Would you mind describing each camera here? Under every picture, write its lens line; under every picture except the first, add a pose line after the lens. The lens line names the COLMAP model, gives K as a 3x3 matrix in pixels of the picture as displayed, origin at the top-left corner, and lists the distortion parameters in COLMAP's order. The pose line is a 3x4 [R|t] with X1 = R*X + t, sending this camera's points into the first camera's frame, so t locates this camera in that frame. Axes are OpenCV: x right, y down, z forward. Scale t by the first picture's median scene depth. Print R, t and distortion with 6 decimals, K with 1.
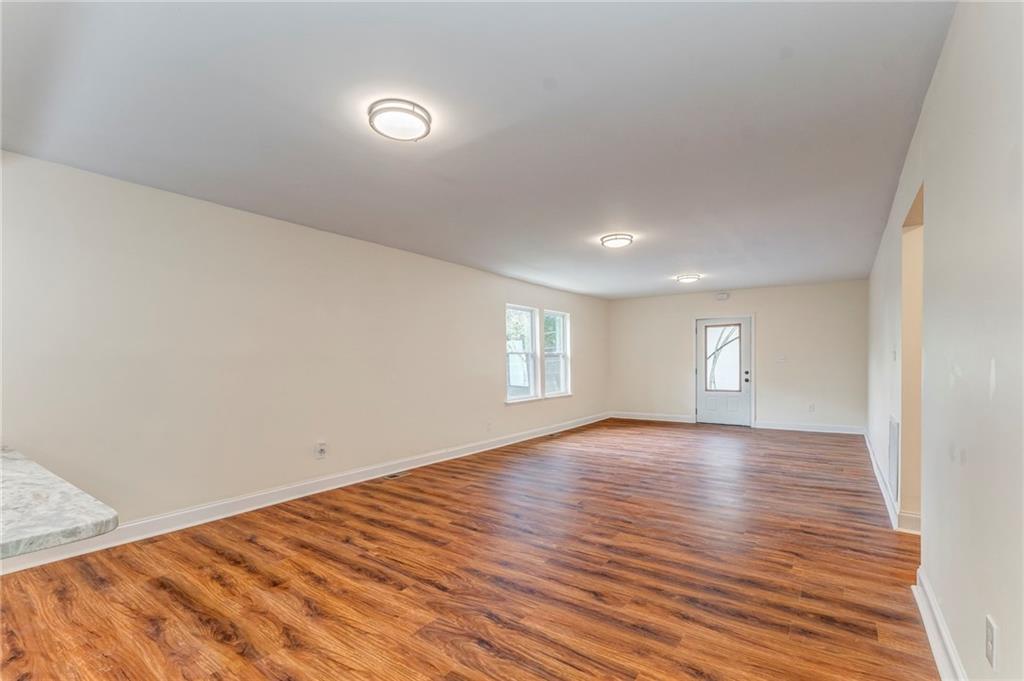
lens RADIAL K [[447.4, 0, 485.2], [0, 447.4, 370.1], [0, 0, 1]] dist [0.012451, -0.001100]
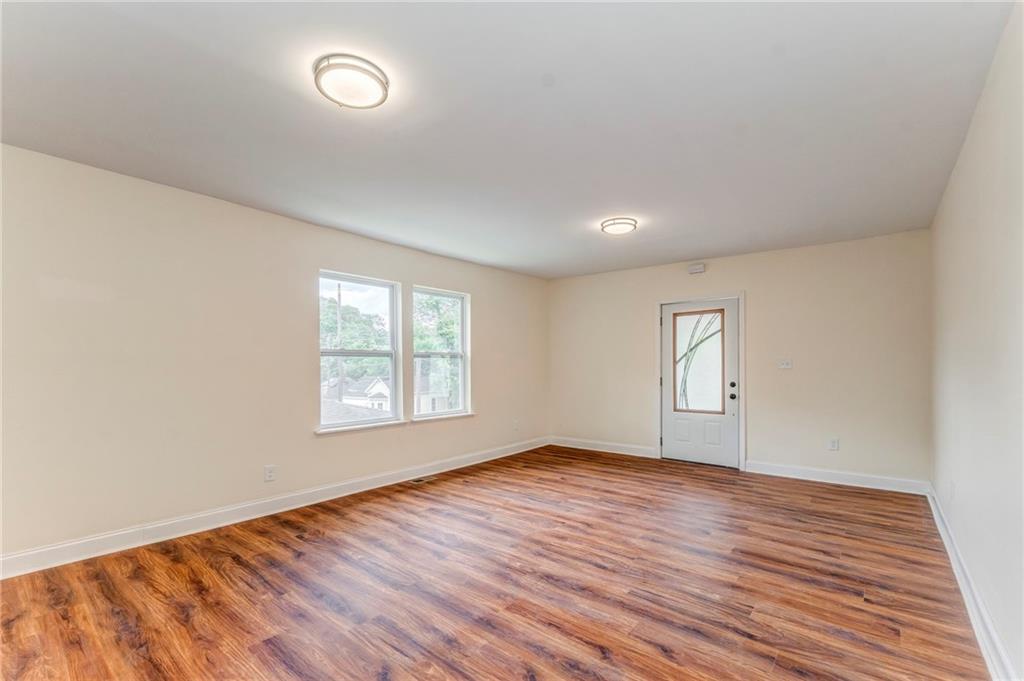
lens RADIAL K [[439.4, 0, 491.5], [0, 439.4, 371.0], [0, 0, 1]] dist [0.012887, -0.000630]
pose [[0.998654, 0.010640, -0.050771, 0.337239], [-0.010442, 0.999937, 0.004162, -0.017272], [0.050812, -0.003627, 0.998702, 0.440122]]
